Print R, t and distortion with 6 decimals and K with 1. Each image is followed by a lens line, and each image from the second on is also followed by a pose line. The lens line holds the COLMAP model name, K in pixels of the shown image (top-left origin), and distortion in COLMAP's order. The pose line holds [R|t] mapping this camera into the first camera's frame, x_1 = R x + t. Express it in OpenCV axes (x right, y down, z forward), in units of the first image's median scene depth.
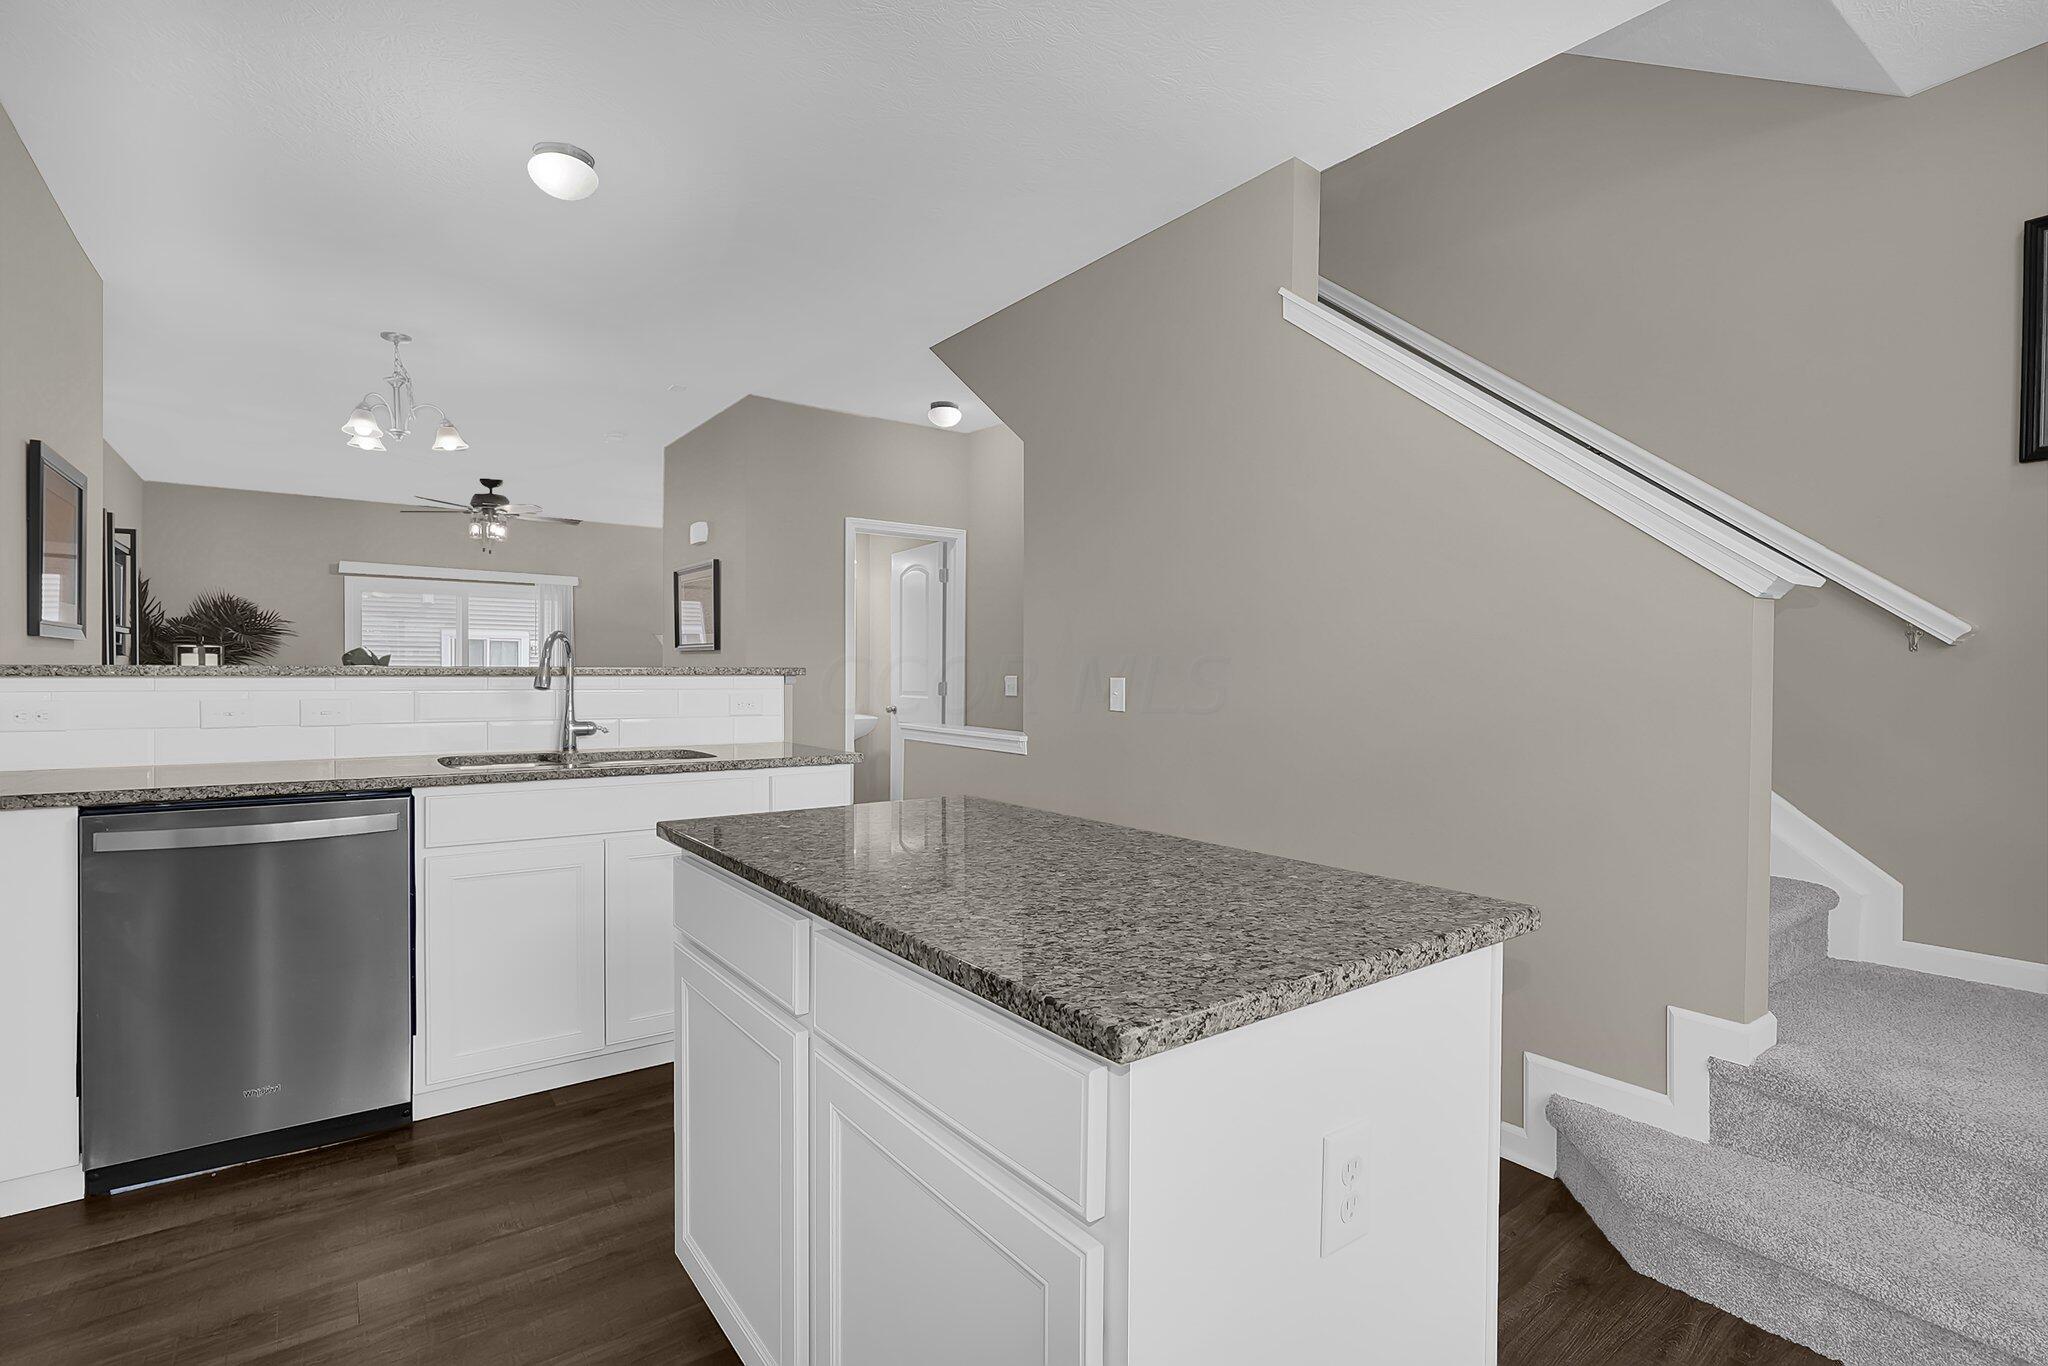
lens RADIAL K [[961.9, 0, 1032.9], [0, 961.9, 678.8], [0, 0, 1]] dist [-0.013049, 0.003209]
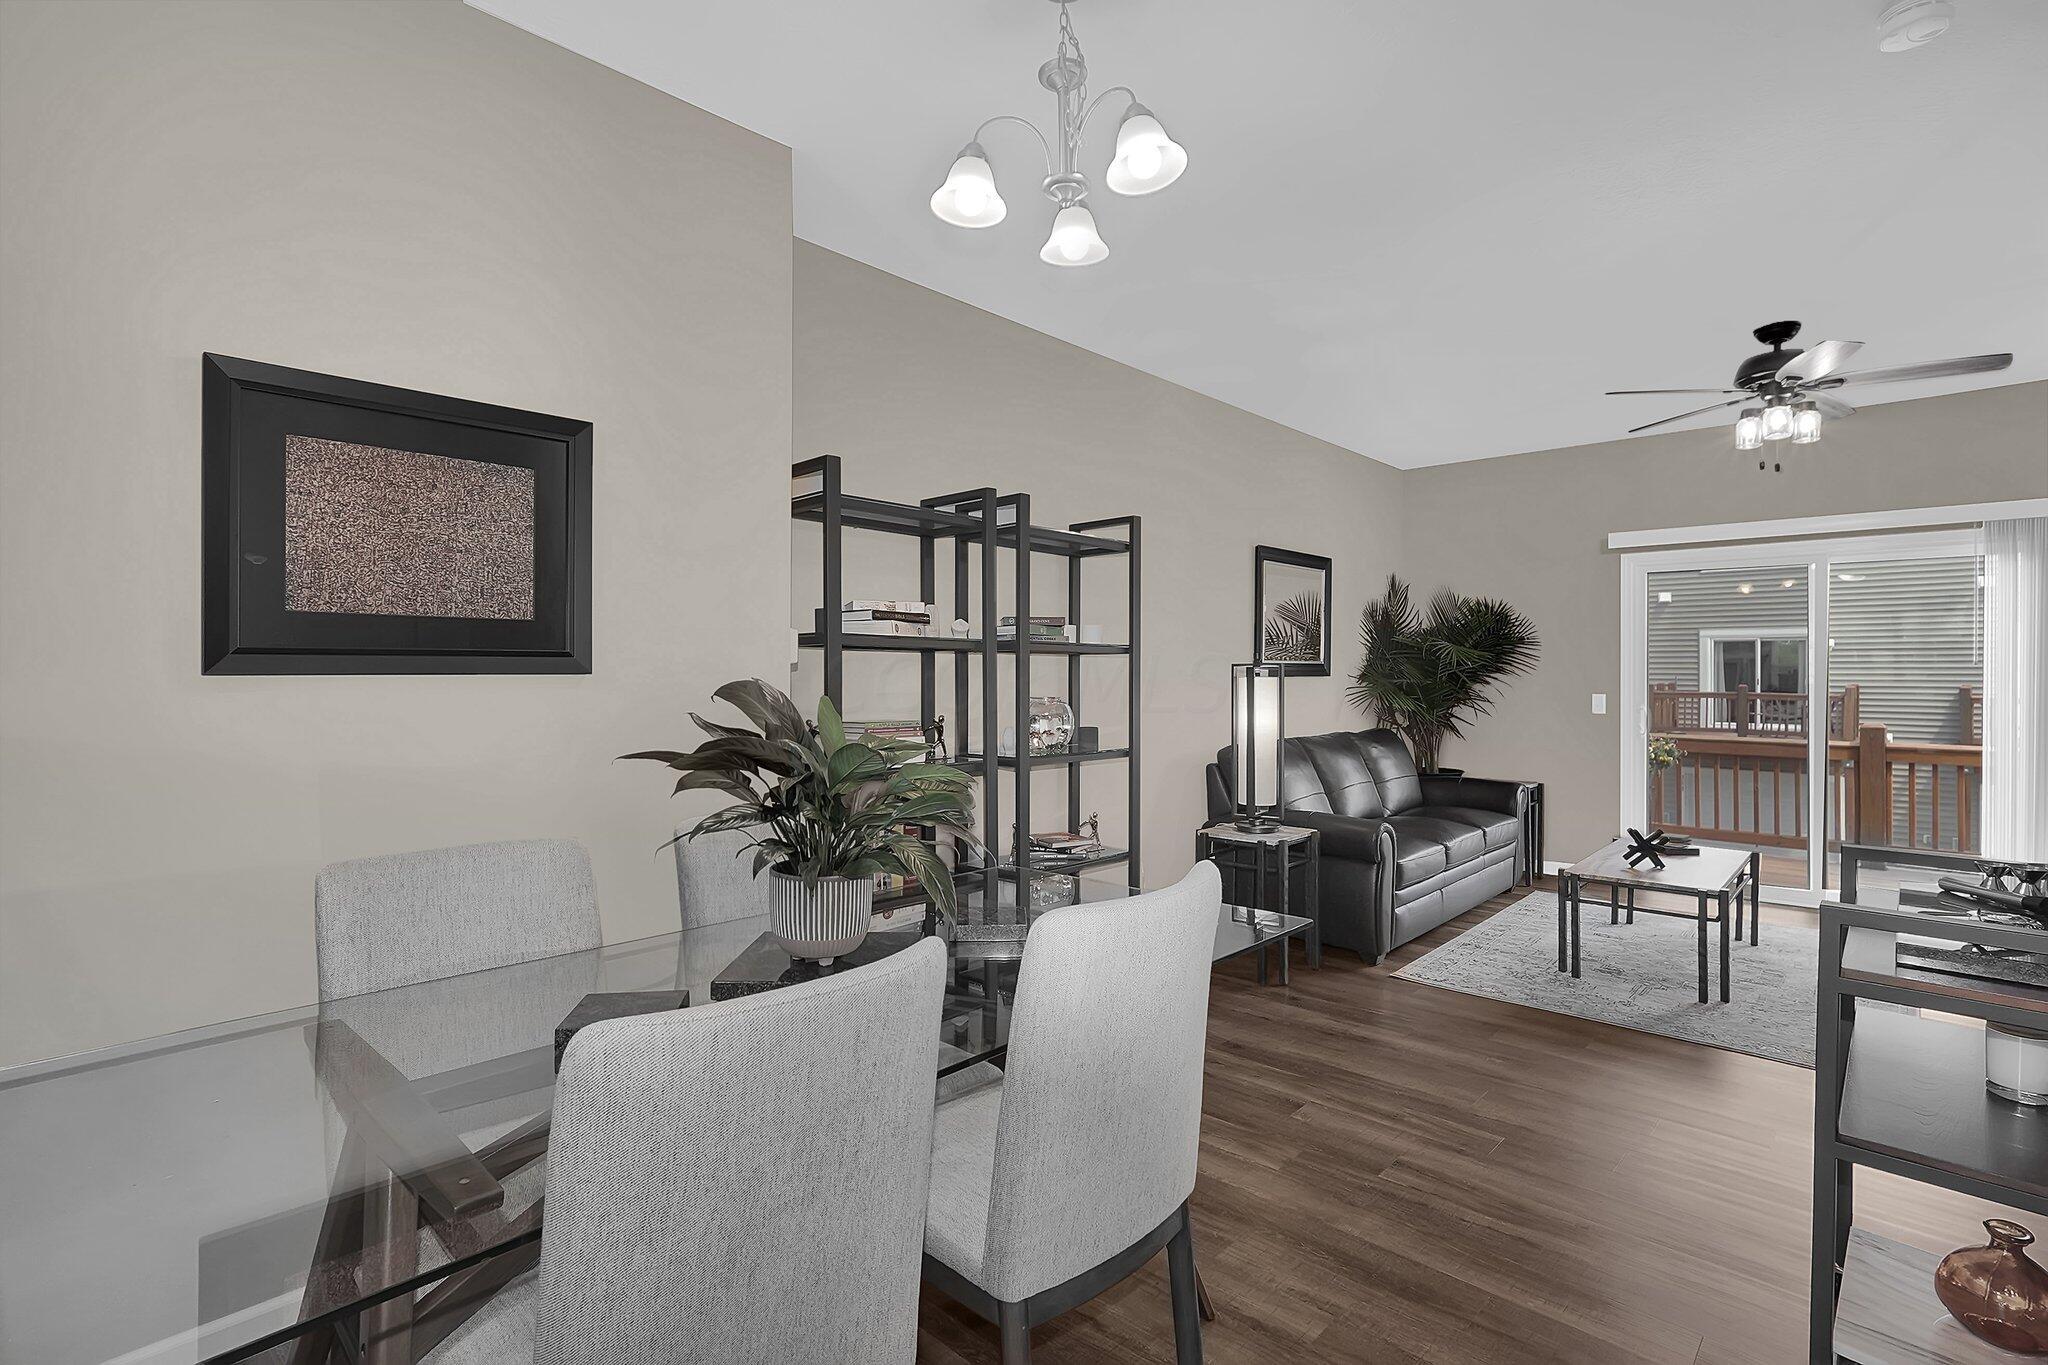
lens RADIAL K [[961.9, 0, 1030.4], [0, 961.9, 684.1], [0, 0, 1]] dist [-0.013049, 0.003209]
pose [[0.177715, 0.002791, -0.984078, -0.342434], [-0.003603, 0.999991, 0.002186, -0.041560], [0.984075, 0.003158, 0.177724, 1.311096]]
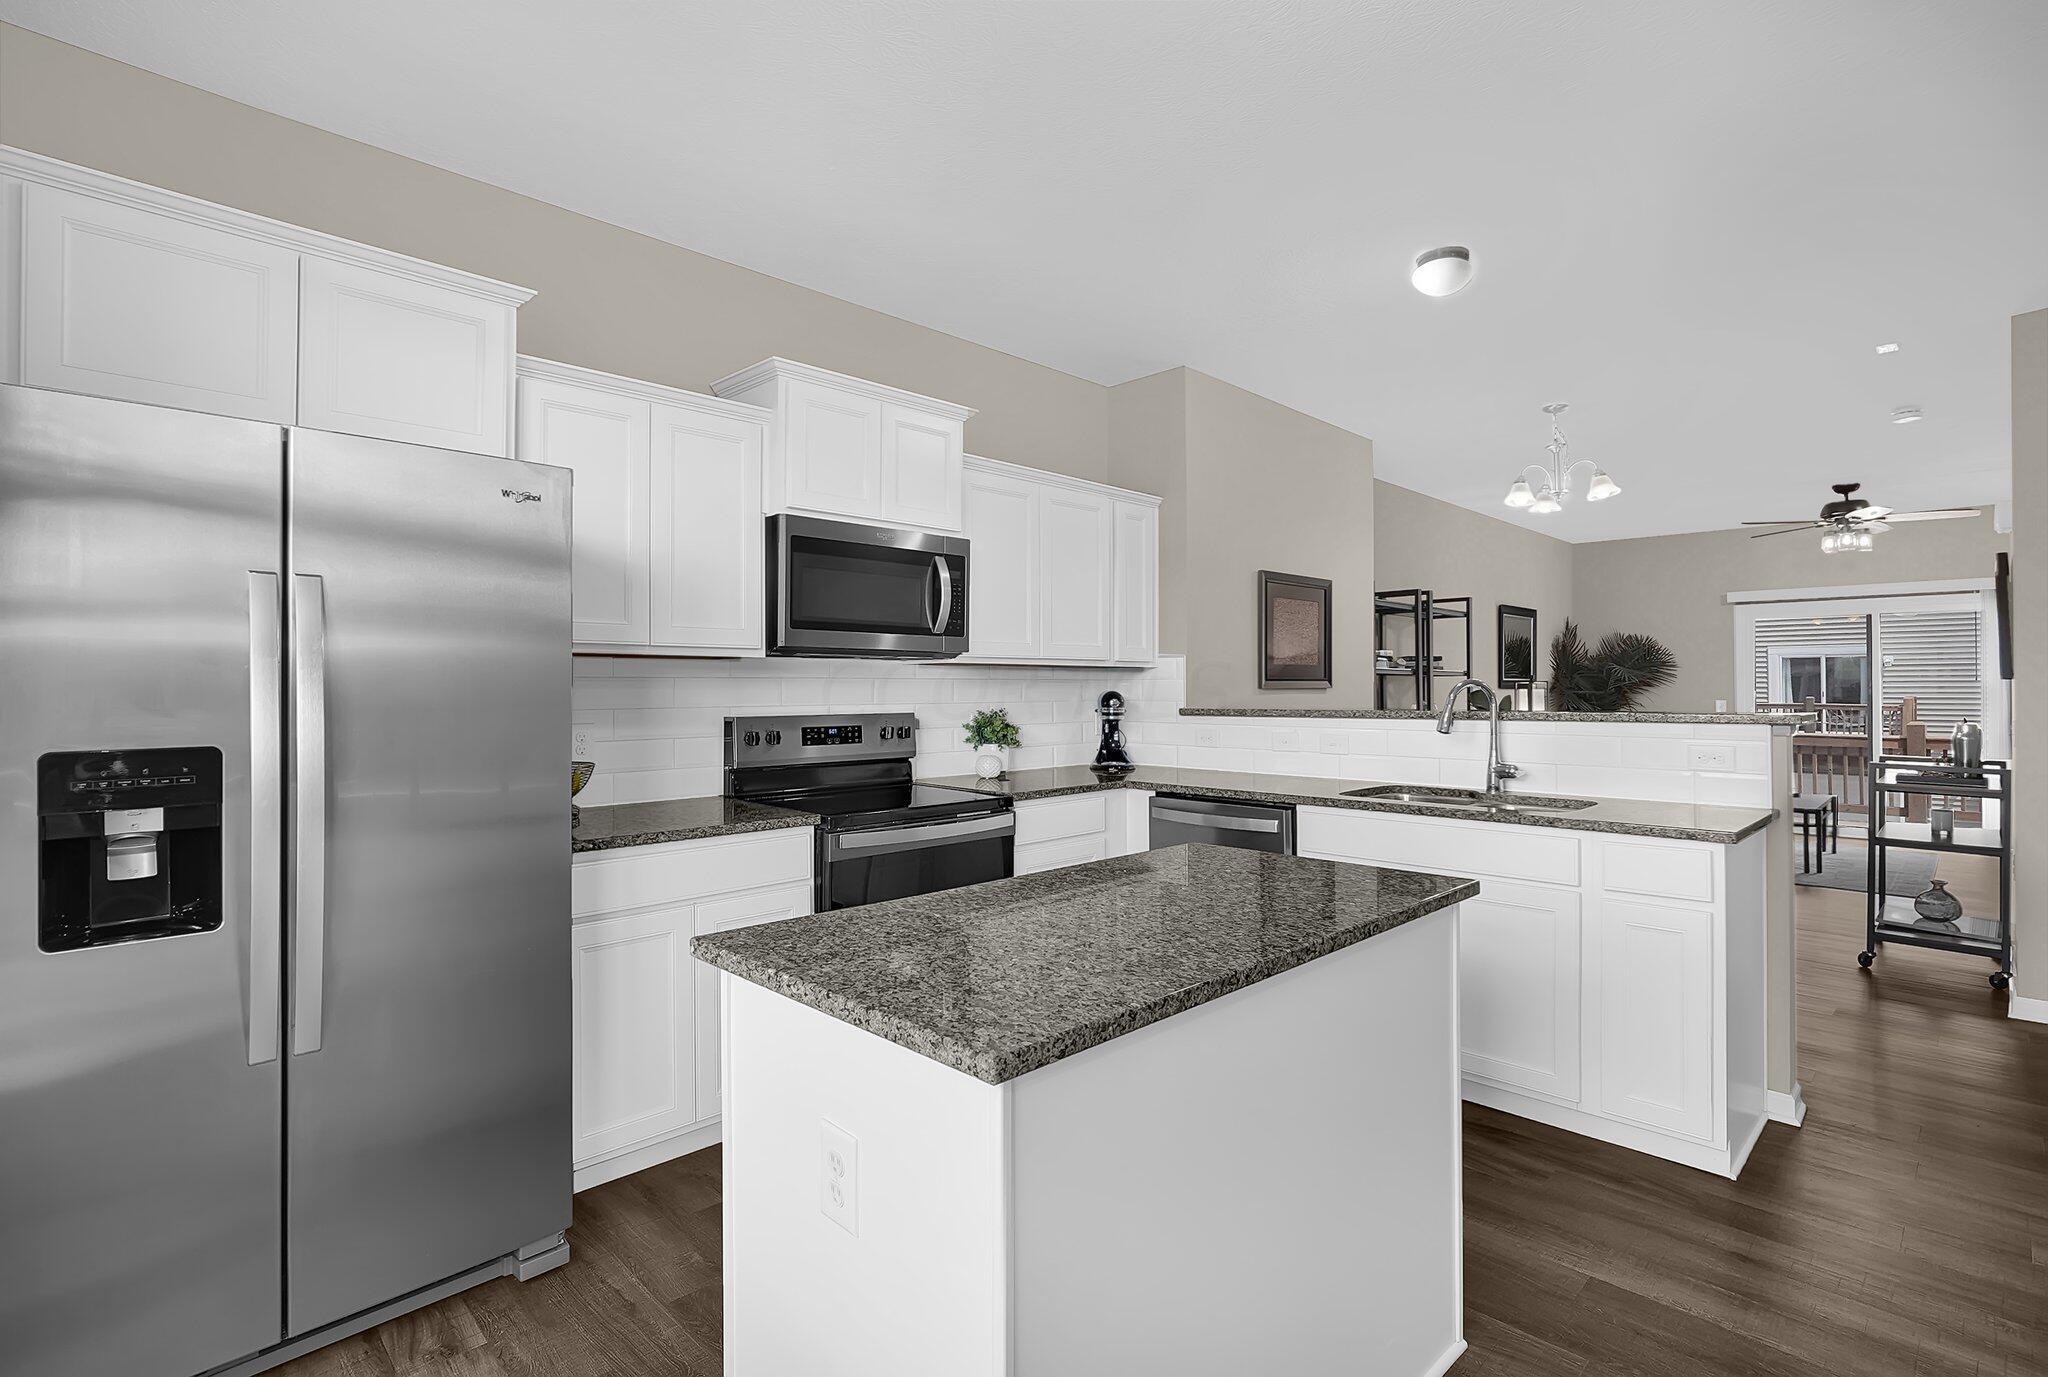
lens RADIAL K [[961.9, 0, 1019.5], [0, 961.9, 684.6], [0, 0, 1]] dist [-0.013049, 0.003209]
pose [[0.132765, -0.009890, -0.991098, 0.505424], [-0.003850, 0.999938, -0.010494, -0.030394], [0.991140, 0.005209, 0.132719, 0.334670]]
